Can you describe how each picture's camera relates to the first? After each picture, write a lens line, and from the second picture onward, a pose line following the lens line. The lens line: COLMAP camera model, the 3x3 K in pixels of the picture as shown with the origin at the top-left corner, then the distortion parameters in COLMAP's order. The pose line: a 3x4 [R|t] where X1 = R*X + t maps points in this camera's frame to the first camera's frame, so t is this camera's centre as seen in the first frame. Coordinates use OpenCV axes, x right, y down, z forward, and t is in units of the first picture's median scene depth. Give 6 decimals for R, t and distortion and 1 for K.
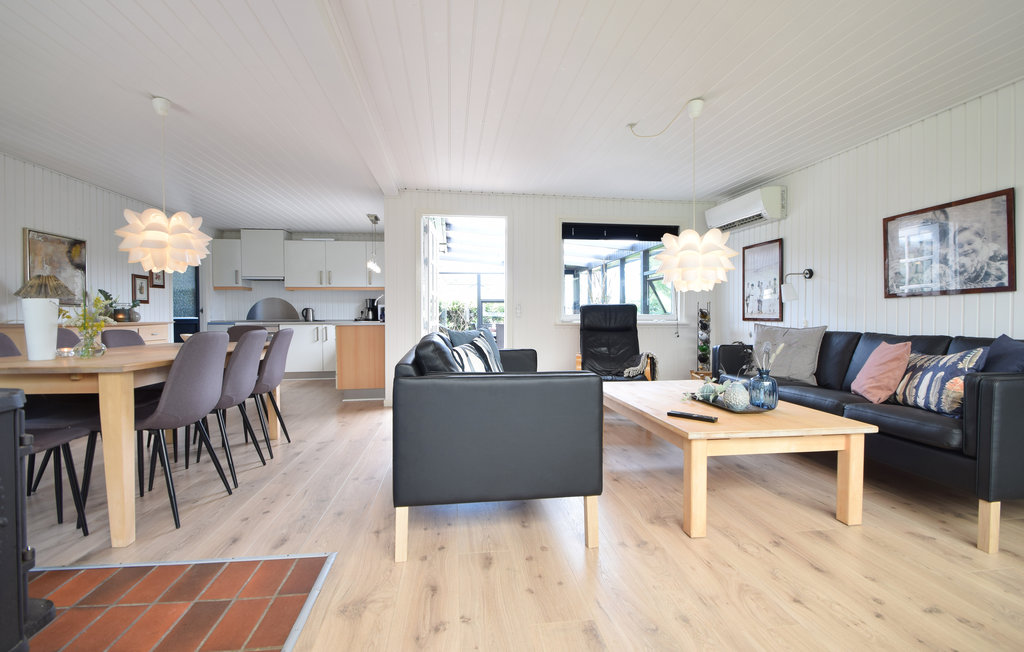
lens RADIAL K [[451.0, 0, 510.4], [0, 451.0, 325.9], [0, 0, 1]] dist [0.001141, -0.007576]
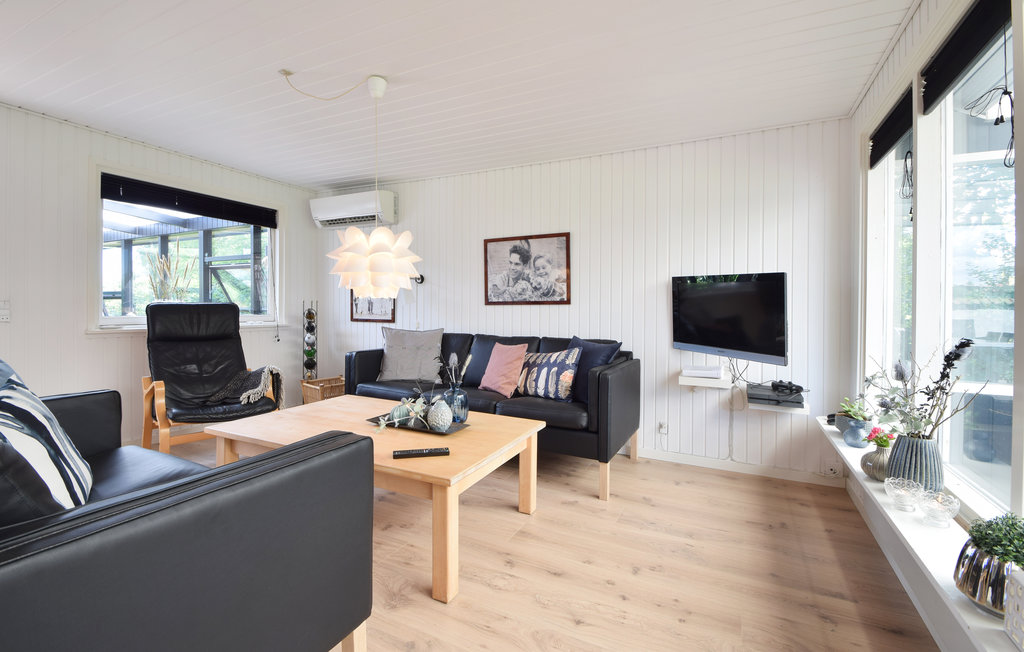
lens RADIAL K [[451.0, 0, 512.0], [0, 451.0, 308.6], [0, 0, 1]] dist [0.001141, -0.007576]
pose [[0.556925, 0.002064, 0.830560, -0.159108], [0.009062, 0.999922, -0.008562, -0.047079], [-0.830513, 0.012295, 0.556863, 0.303550]]
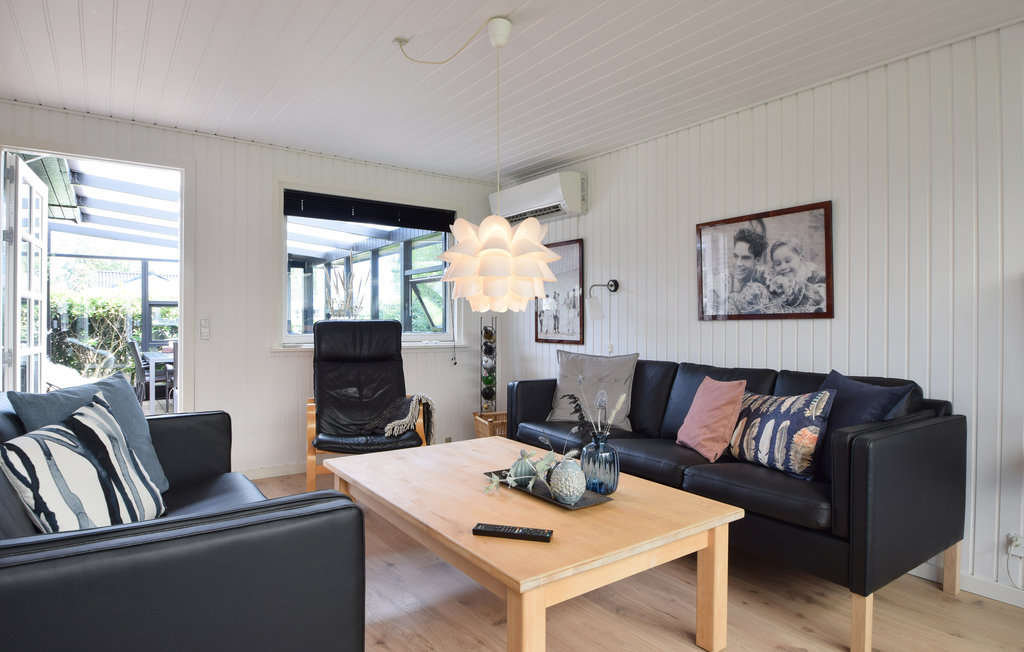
lens RADIAL K [[576.2, 0, 513.1], [0, 576.2, 323.0], [0, 0, 1]] dist [-0.012987, -0.009247]
pose [[0.883507, 0.003199, 0.468407, 0.039570], [0.005876, 0.999822, -0.017912, -0.045805], [-0.468381, 0.018578, 0.883331, 0.260395]]
